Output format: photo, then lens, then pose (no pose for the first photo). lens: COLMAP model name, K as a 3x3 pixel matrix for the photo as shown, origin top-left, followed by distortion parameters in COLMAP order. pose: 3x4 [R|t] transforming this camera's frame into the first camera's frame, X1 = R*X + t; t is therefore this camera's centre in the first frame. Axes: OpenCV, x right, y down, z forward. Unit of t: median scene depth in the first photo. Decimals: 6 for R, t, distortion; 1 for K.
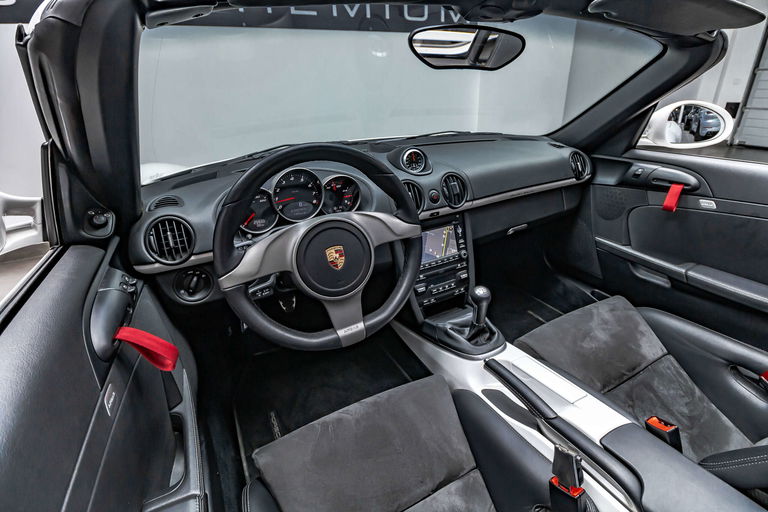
lens RADIAL K [[359.3, 0, 384.0], [0, 359.3, 256.0], [0, 0, 1]] dist [0.000302, -0.015377]
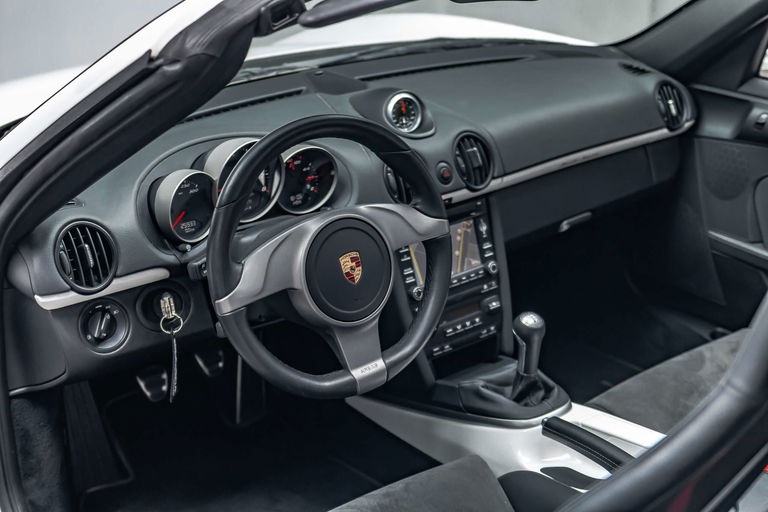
lens RADIAL K [[1242.4, 0, 384.0], [0, 1242.4, 256.0], [0, 0, 1]] dist [-0.029485, -0.058885]
pose [[0.977151, -0.041383, 0.208480, -0.387679], [0.053327, 0.997222, -0.051999, 0.075183], [-0.205749, 0.061929, 0.976643, -0.981855]]
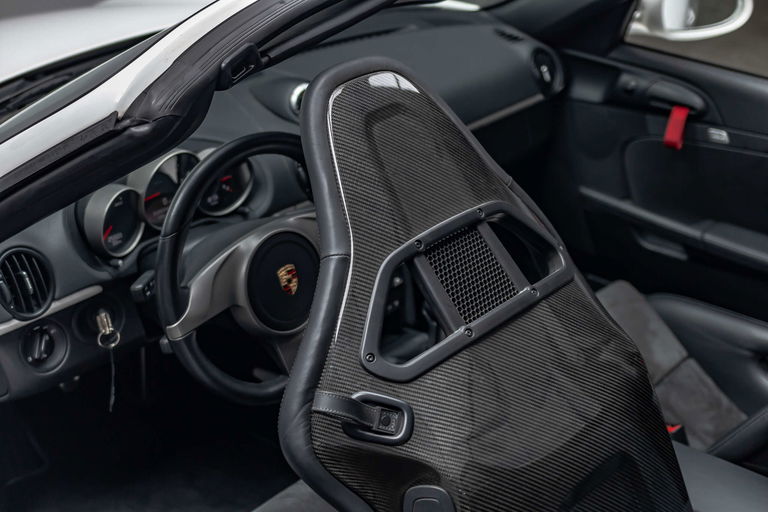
lens RADIAL K [[1242.4, 0, 384.0], [0, 1242.4, 256.0], [0, 0, 1]] dist [-0.029485, -0.058885]
pose [[0.928767, -0.114577, 0.352512, -0.566638], [0.100968, 0.993266, 0.056818, -0.114869], [-0.356648, -0.017178, 0.934081, -1.015556]]
